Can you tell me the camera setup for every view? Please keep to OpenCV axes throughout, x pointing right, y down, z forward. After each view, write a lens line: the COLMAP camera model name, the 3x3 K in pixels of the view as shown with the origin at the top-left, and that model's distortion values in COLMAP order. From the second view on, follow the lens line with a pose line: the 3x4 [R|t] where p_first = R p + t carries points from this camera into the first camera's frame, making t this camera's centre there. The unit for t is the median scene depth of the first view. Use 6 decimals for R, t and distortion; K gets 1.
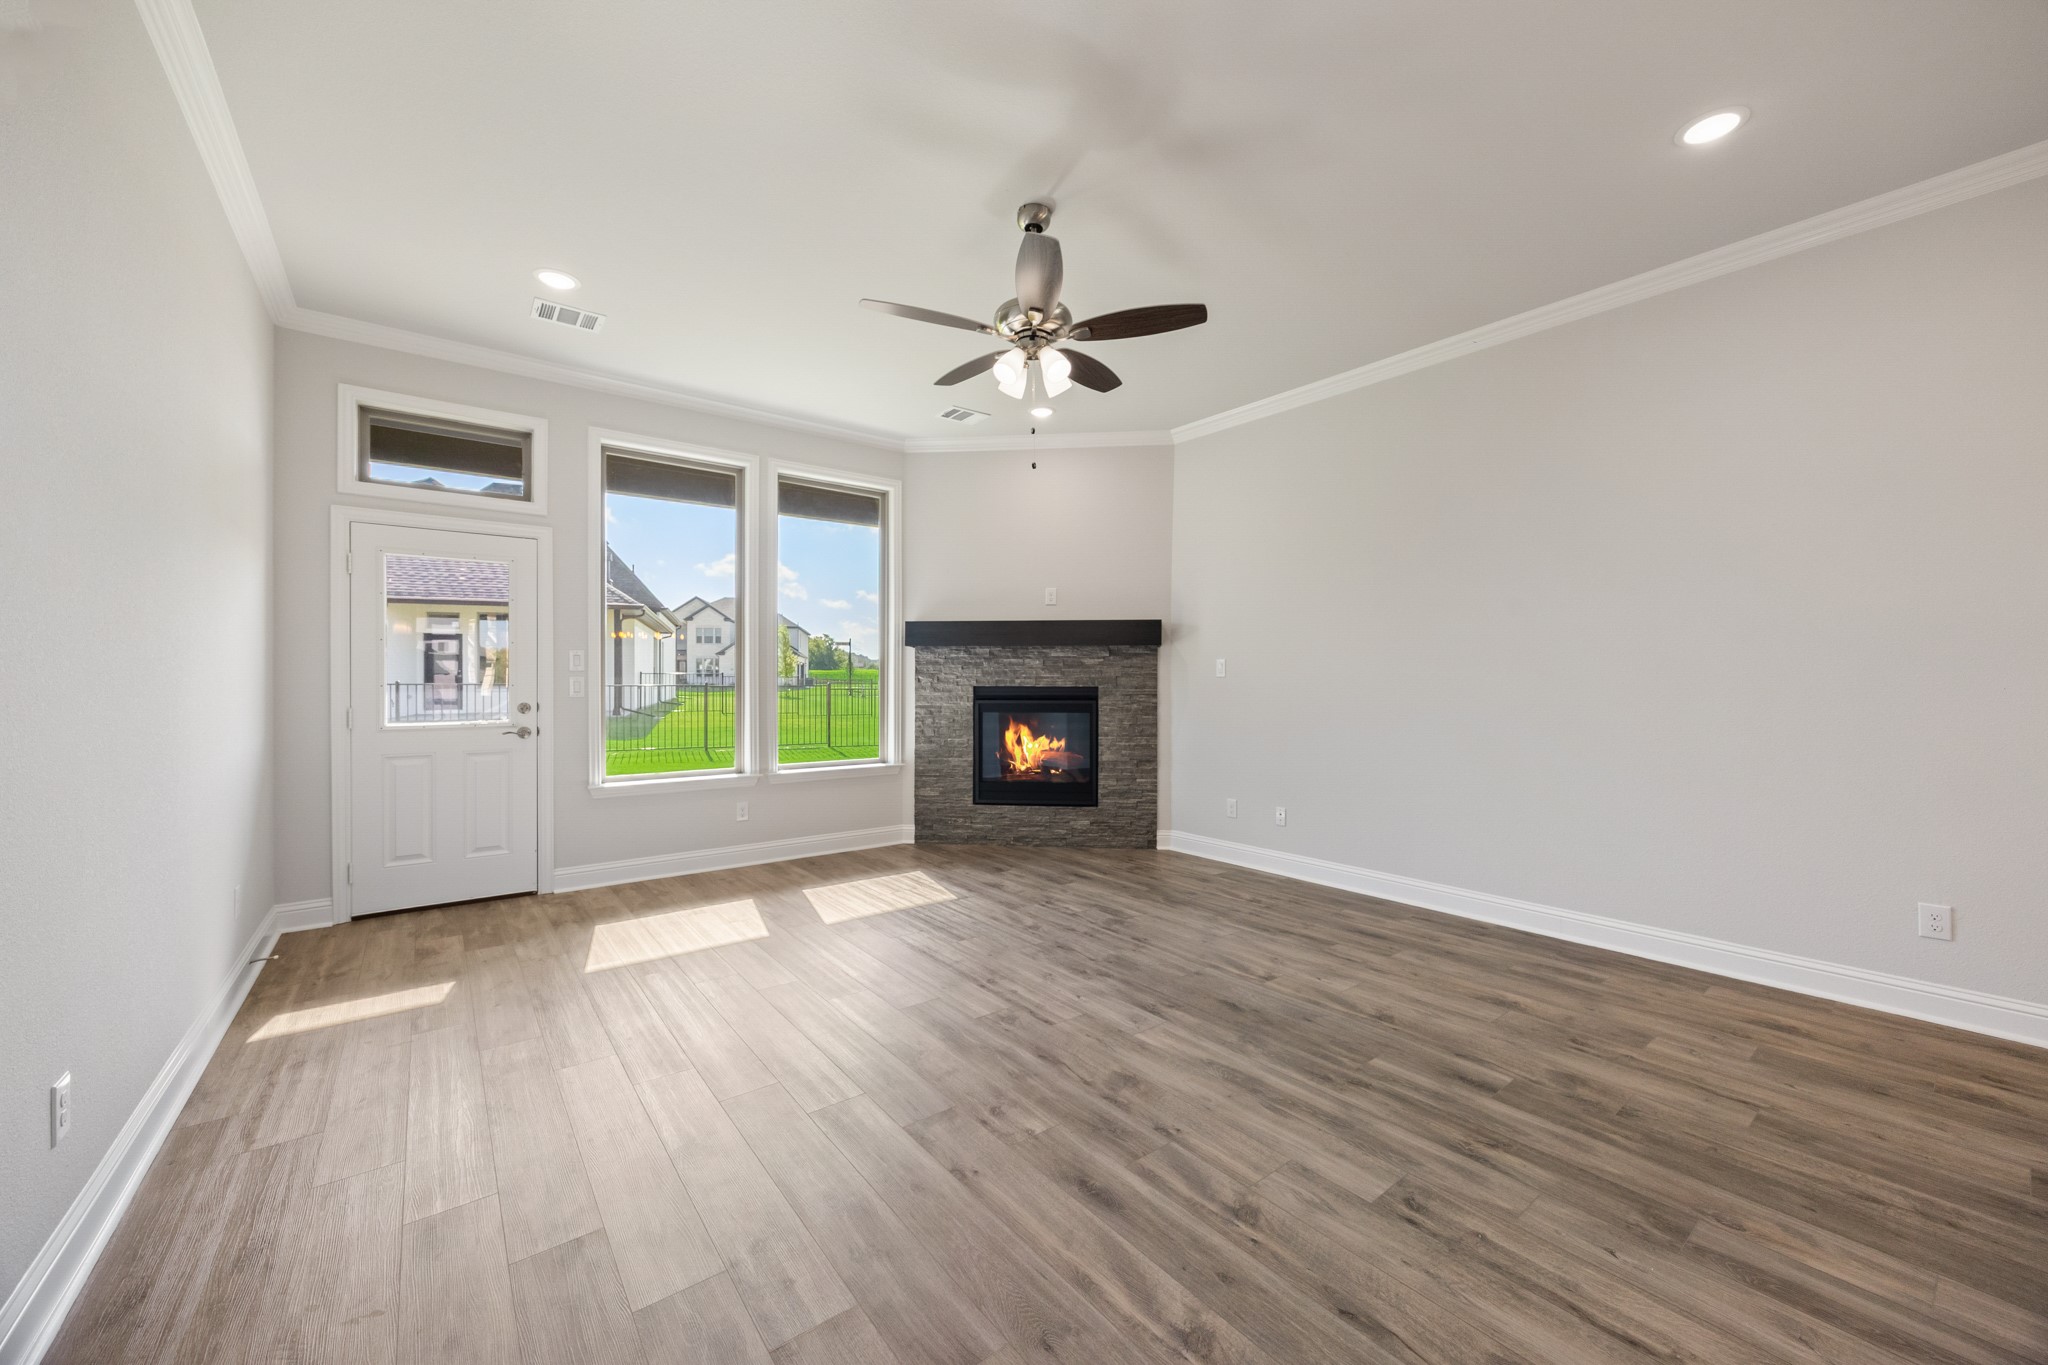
lens RADIAL K [[782.9, 0, 1032.0], [0, 782.9, 677.9], [0, 0, 1]] dist [-0.002442, 0.000046]
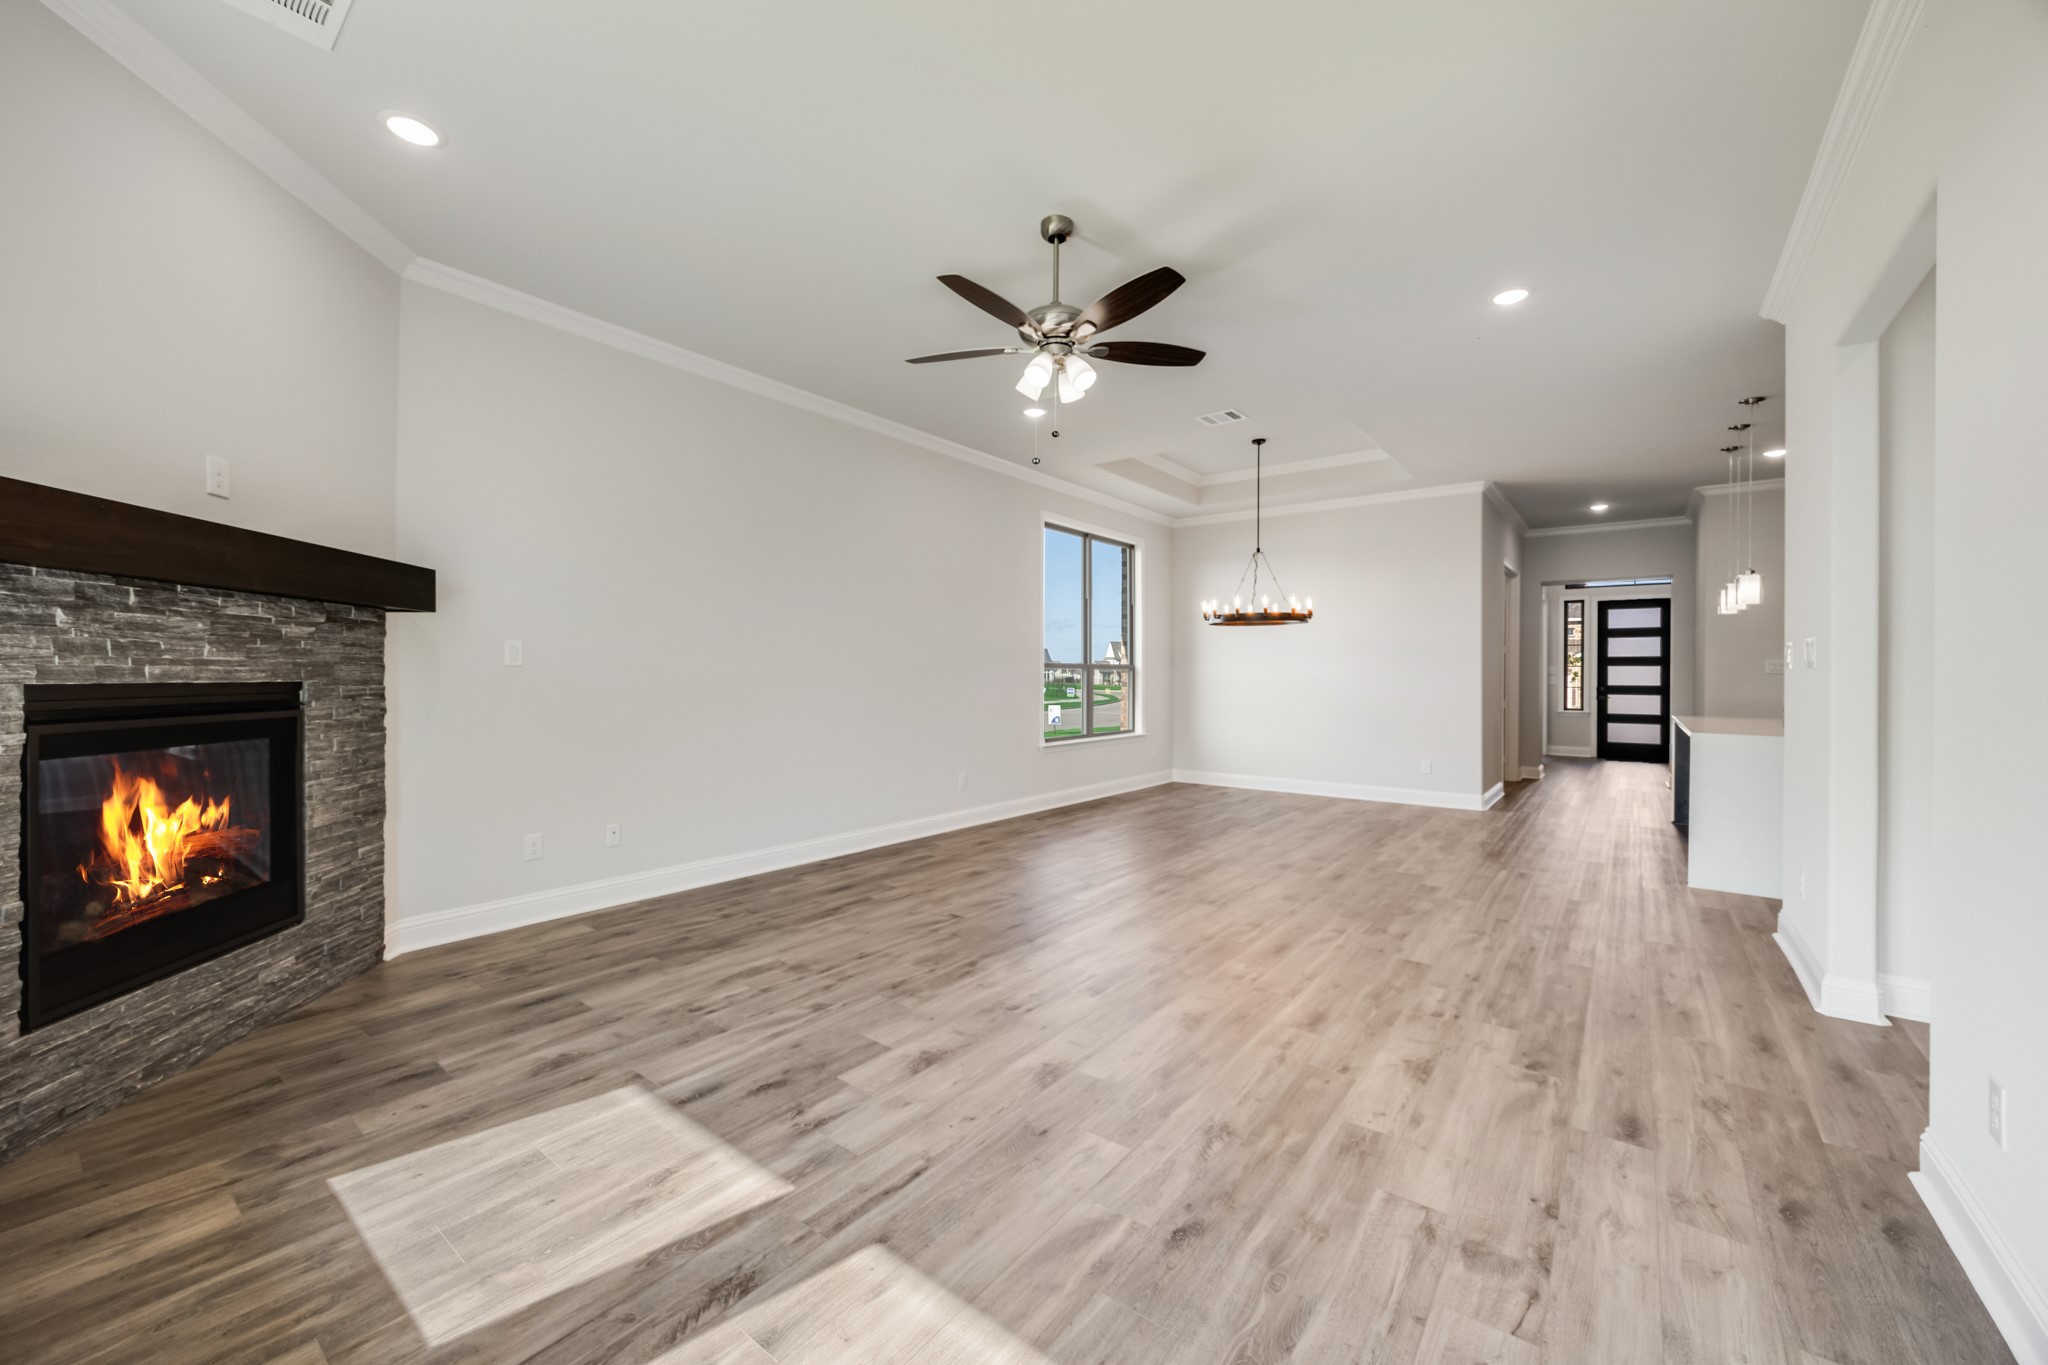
lens RADIAL K [[782.9, 0, 1032.0], [0, 782.9, 677.9], [0, 0, 1]] dist [-0.002442, 0.000046]
pose [[-0.260431, -0.003594, 0.965486, -0.523488], [-0.012033, 0.999927, 0.000477, 0.002616], [-0.965417, -0.011493, -0.260456, 0.685281]]
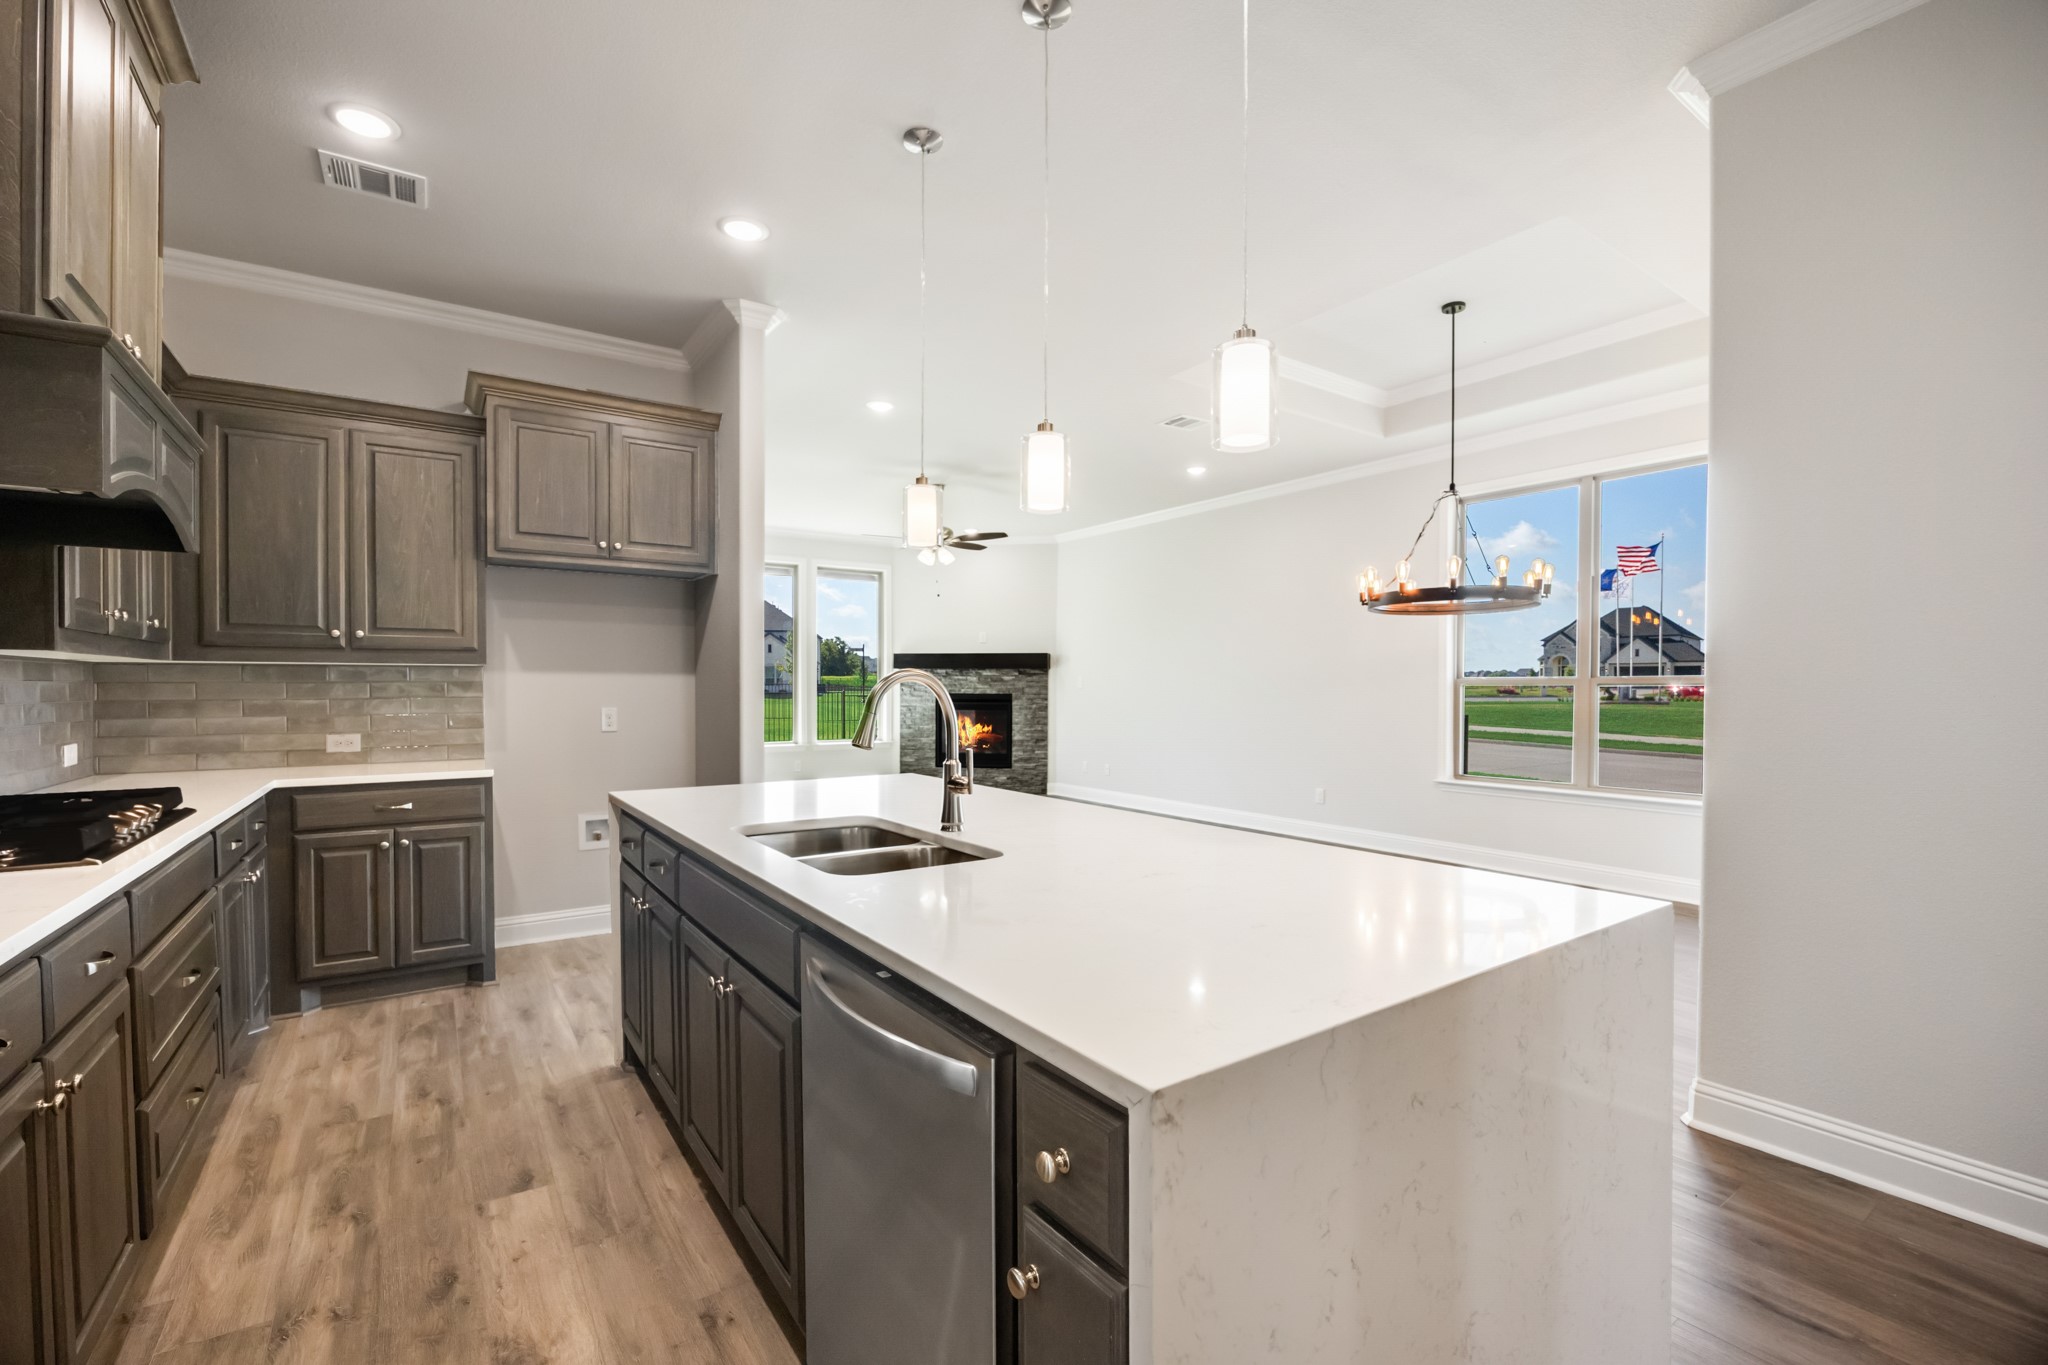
lens RADIAL K [[886.9, 0, 1016.0], [0, 886.9, 687.9], [0, 0, 1]] dist [-0.013376, -0.000048]
pose [[0.998237, 0.002176, -0.059312, 0.202393], [-0.002000, 0.999993, 0.003032, -0.006510], [0.059318, -0.002908, 0.998235, -0.829012]]
